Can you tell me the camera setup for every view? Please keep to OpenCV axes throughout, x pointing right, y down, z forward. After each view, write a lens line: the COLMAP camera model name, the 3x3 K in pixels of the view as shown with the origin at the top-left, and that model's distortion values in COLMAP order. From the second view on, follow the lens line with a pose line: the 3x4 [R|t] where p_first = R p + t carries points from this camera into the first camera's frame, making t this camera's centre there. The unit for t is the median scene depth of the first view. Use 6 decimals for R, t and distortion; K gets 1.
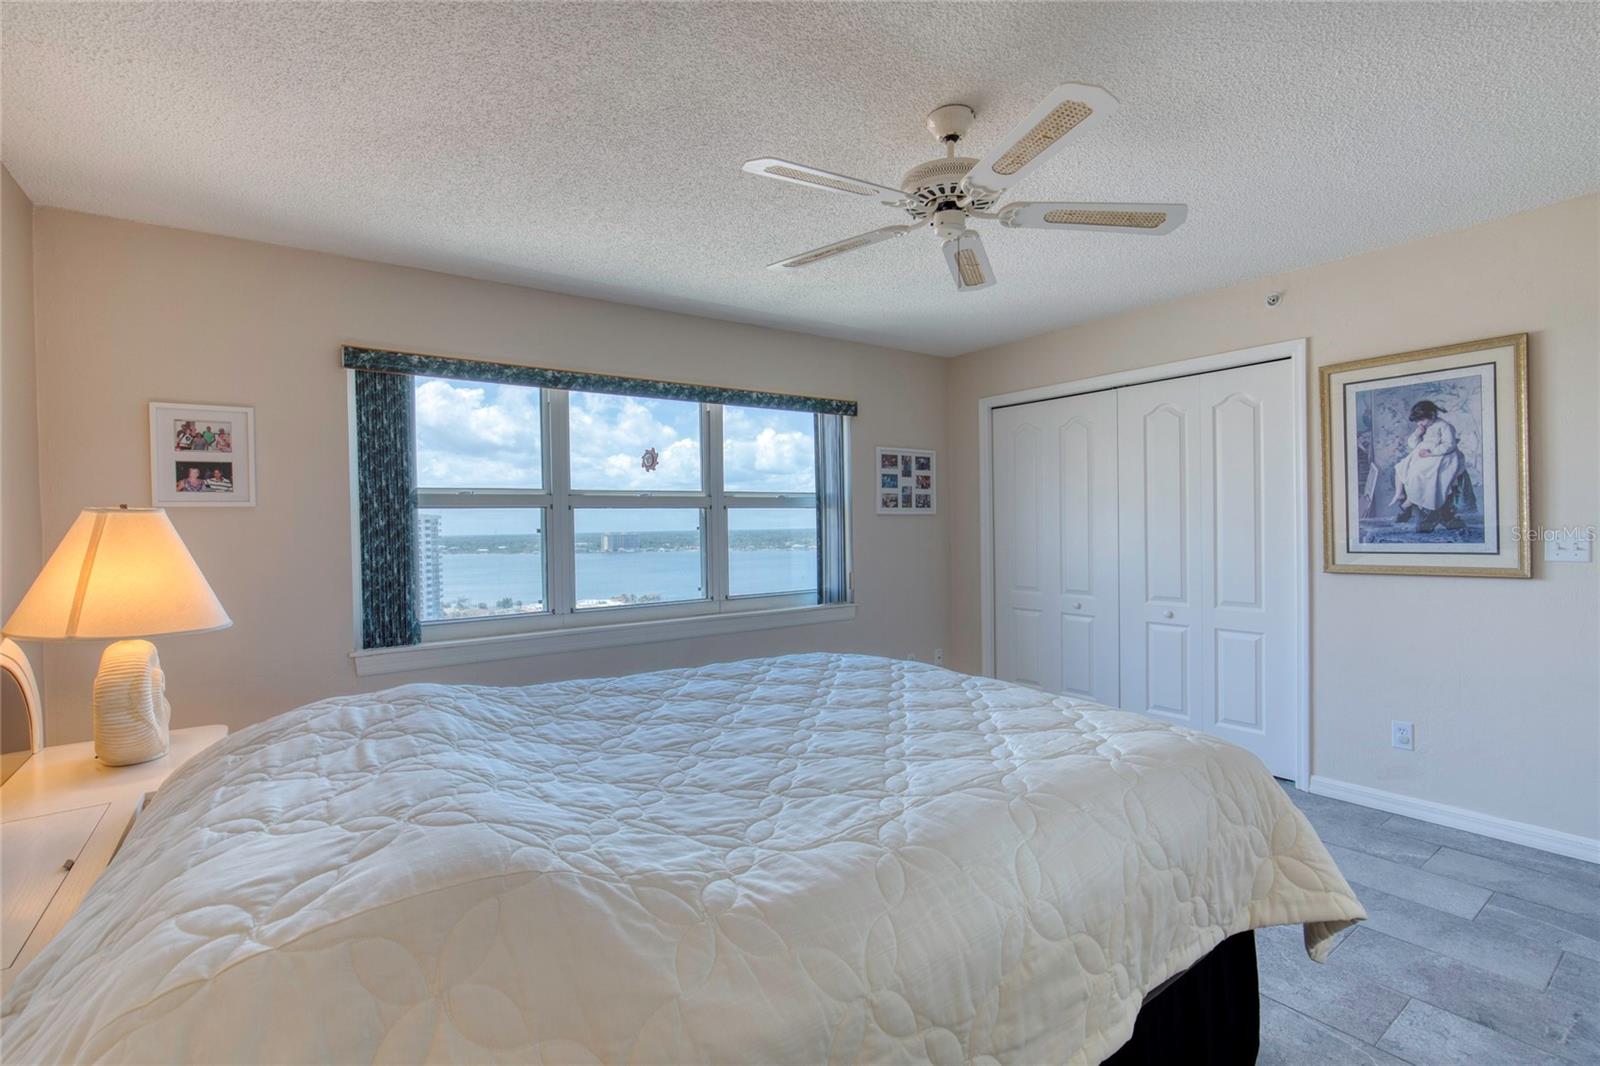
lens RADIAL K [[733.0, 0, 814.3], [0, 733.0, 538.6], [0, 0, 1]] dist [-0.001017, -0.000310]
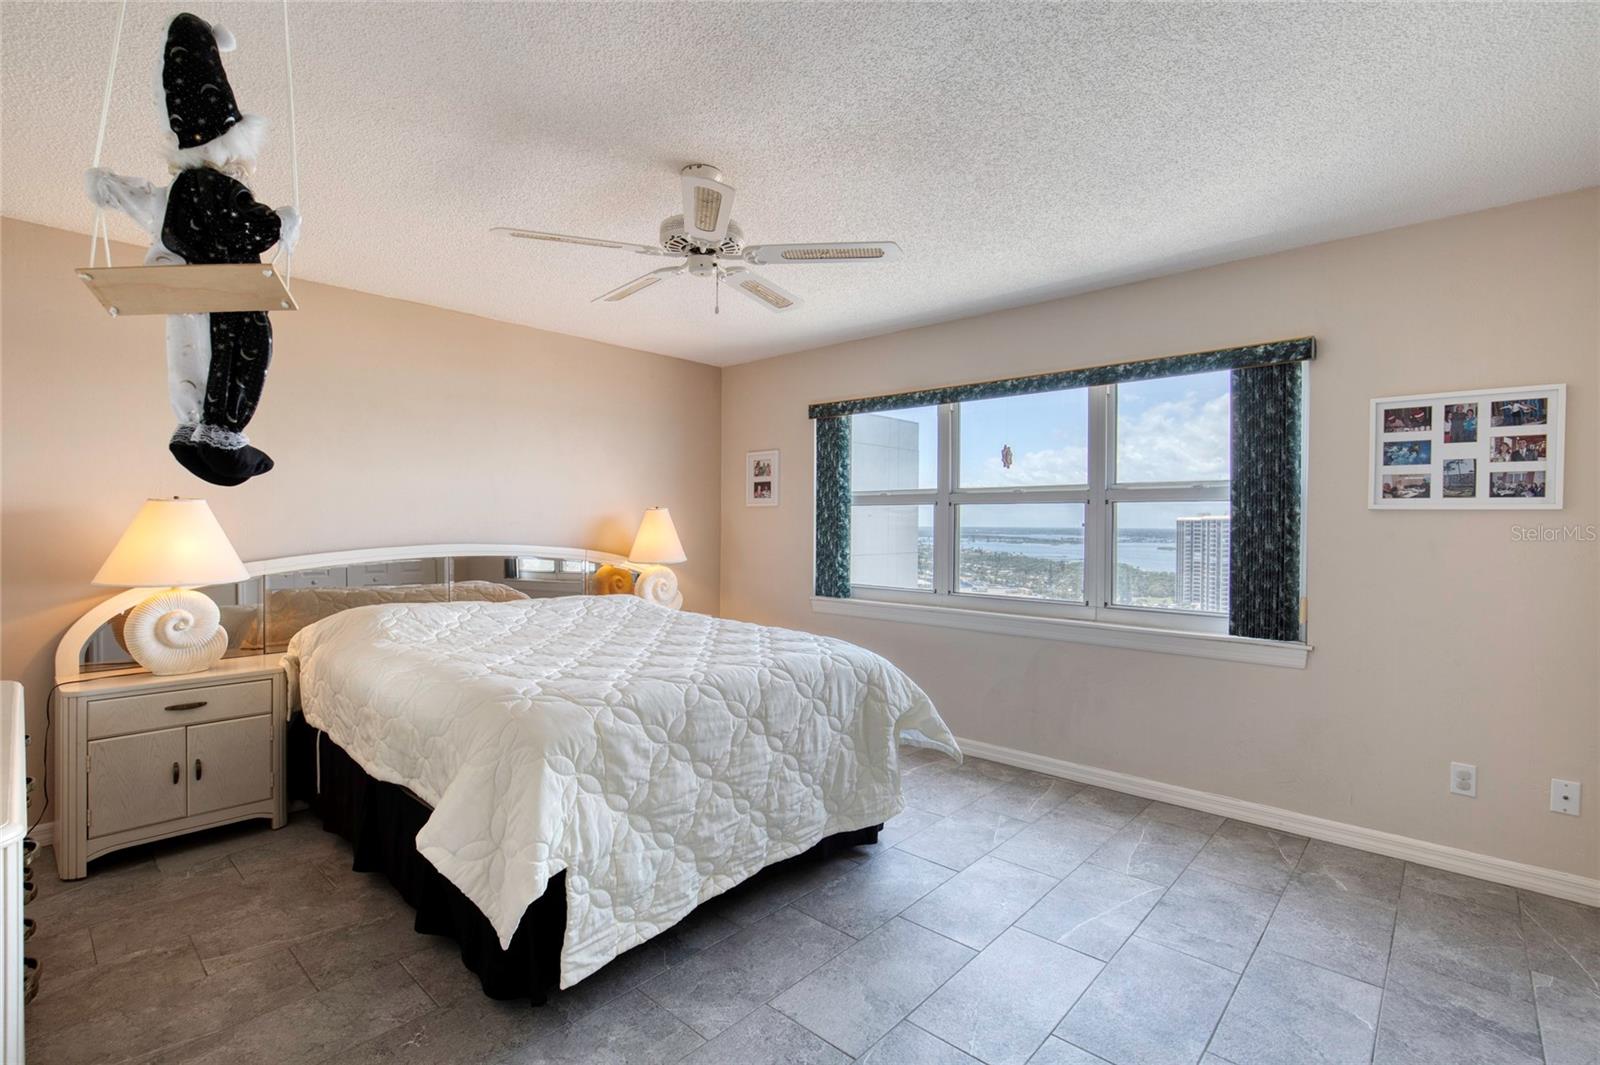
lens RADIAL K [[733.0, 0, 806.6], [0, 733.0, 523.8], [0, 0, 1]] dist [-0.001017, -0.000310]
pose [[0.202693, 0.021046, -0.979016, 0.624534], [-0.029769, 0.999439, 0.015322, -0.018035], [0.978790, 0.026039, 0.203206, 0.444987]]
